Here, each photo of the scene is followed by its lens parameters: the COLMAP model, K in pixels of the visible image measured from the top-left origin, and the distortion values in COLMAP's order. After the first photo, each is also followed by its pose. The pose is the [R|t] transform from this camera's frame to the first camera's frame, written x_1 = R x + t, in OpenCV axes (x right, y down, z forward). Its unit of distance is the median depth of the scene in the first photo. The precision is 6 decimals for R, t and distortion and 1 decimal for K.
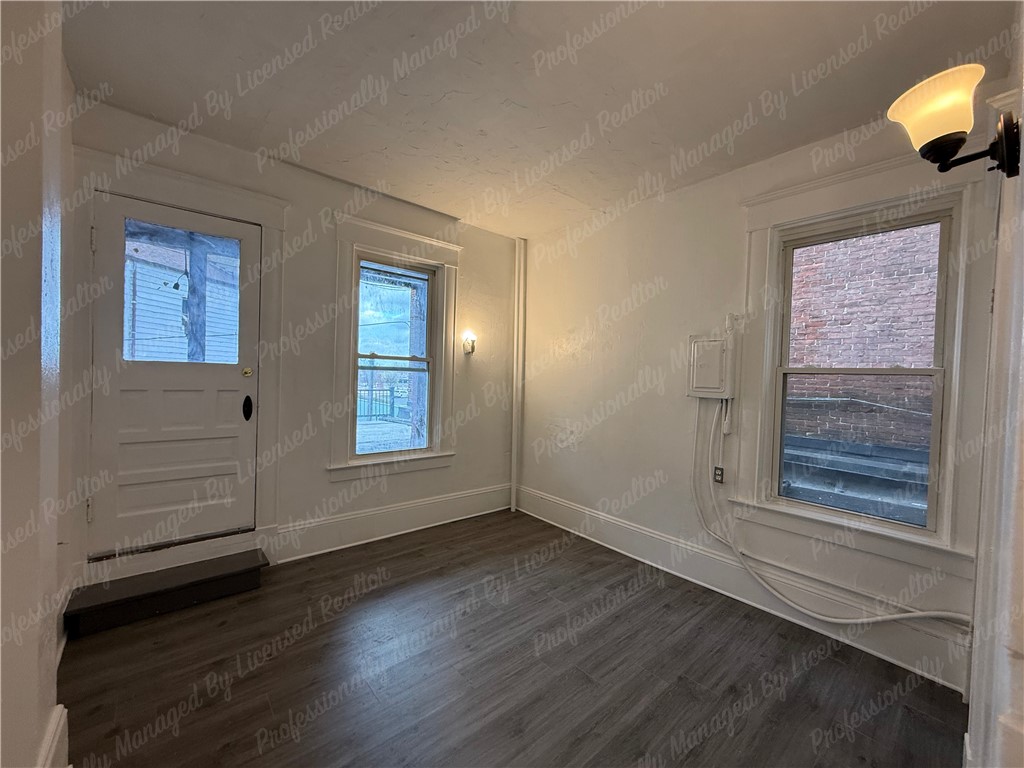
lens RADIAL K [[406.4, 0, 509.2], [0, 406.4, 383.8], [0, 0, 1]] dist [0.000494, -0.000064]
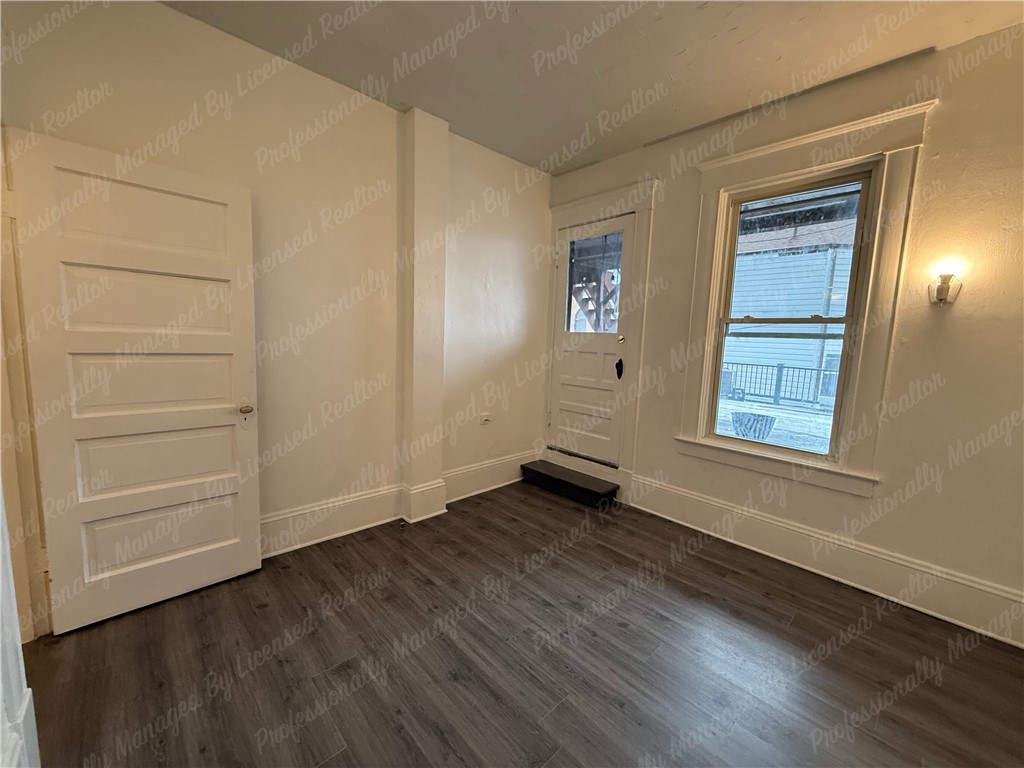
lens RADIAL K [[406.4, 0, 509.2], [0, 406.4, 383.8], [0, 0, 1]] dist [0.000494, -0.000064]
pose [[0.045662, 0.084107, -0.995410, 0.520080], [-0.053697, 0.995215, 0.081627, 0.020554], [0.997513, 0.049724, 0.049959, 0.558244]]
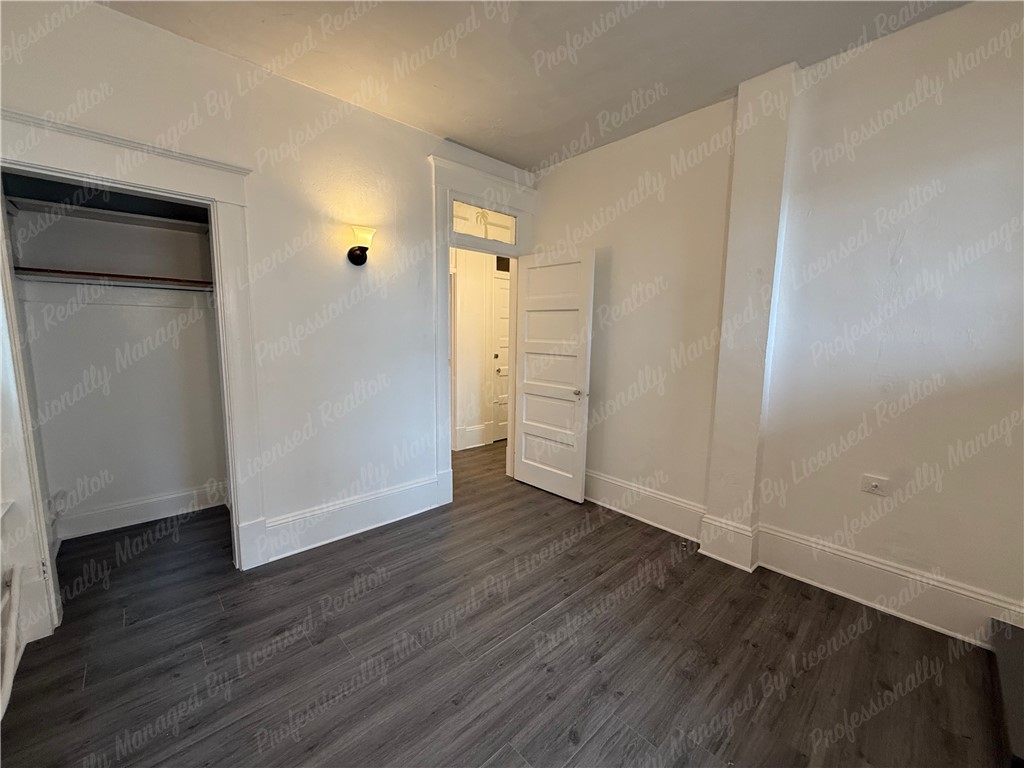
lens RADIAL K [[406.4, 0, 509.2], [0, 406.4, 383.8], [0, 0, 1]] dist [0.000494, -0.000064]
pose [[-0.997902, -0.042682, -0.048677, 0.031097], [-0.049249, 0.988518, 0.142854, -0.020455], [0.042020, 0.144952, -0.988546, 1.193504]]
